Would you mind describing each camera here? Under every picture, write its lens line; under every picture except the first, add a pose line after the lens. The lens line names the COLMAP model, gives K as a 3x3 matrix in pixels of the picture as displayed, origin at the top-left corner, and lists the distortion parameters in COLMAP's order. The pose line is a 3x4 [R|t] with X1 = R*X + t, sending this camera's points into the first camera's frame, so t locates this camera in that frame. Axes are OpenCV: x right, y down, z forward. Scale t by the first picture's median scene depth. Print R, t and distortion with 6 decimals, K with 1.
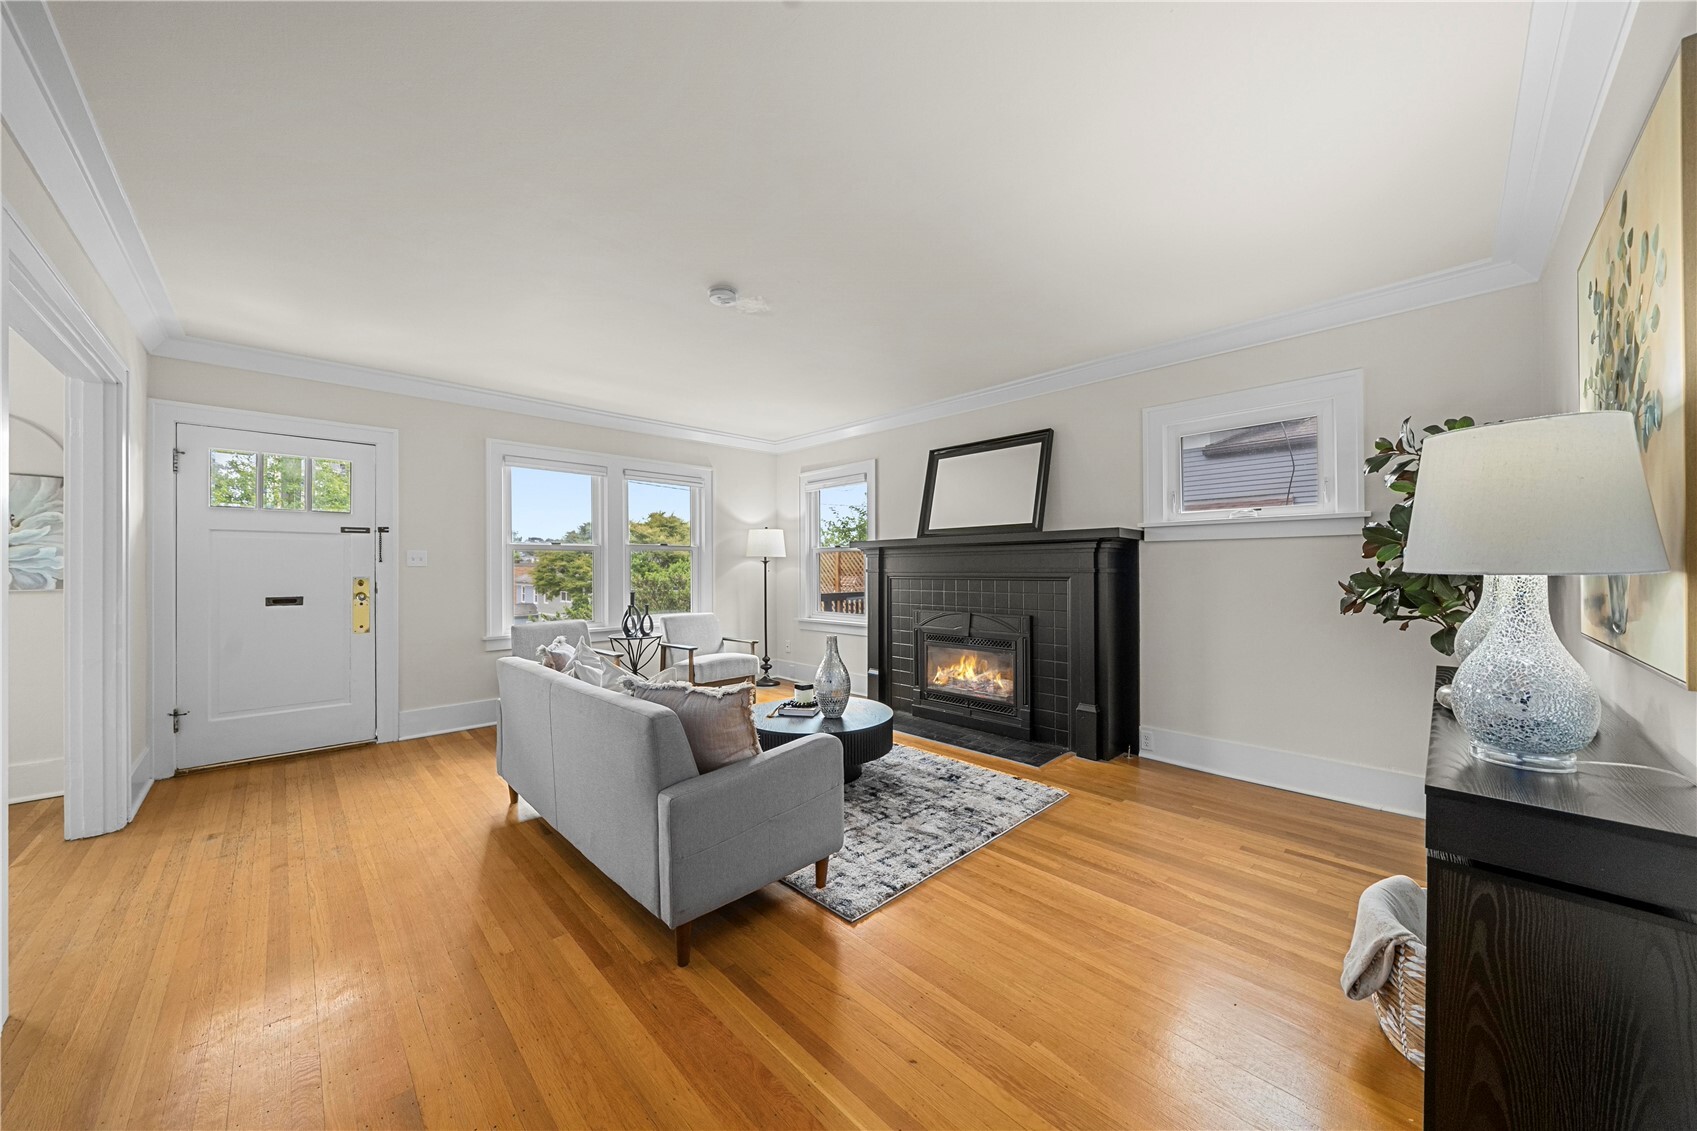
lens RADIAL K [[586.1, 0, 844.5], [0, 586.1, 570.9], [0, 0, 1]] dist [-0.000394, -0.000016]
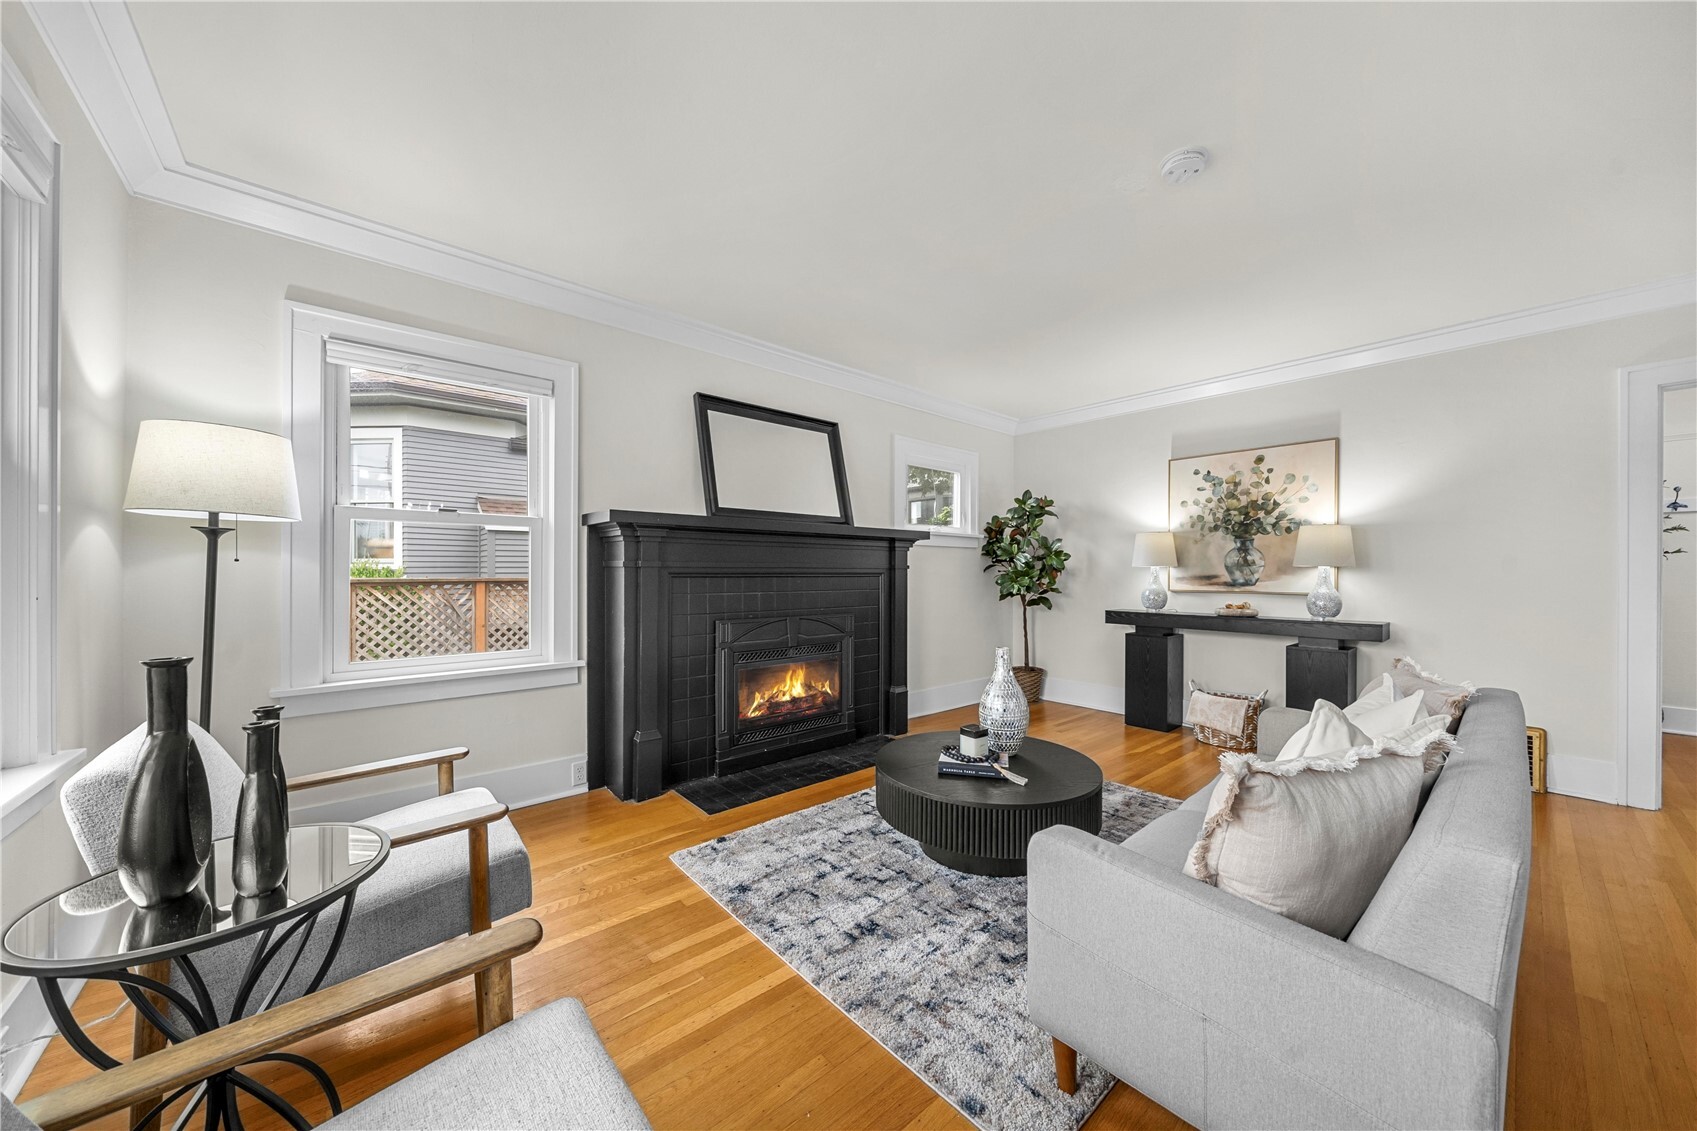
lens RADIAL K [[586.1, 0, 844.5], [0, 586.1, 570.9], [0, 0, 1]] dist [-0.000394, -0.000016]
pose [[0.058475, 0.000741, 0.998289, -0.608957], [-0.003433, 0.999994, -0.000541, 0.006851], [-0.998283, -0.003395, 0.058477, 0.890269]]
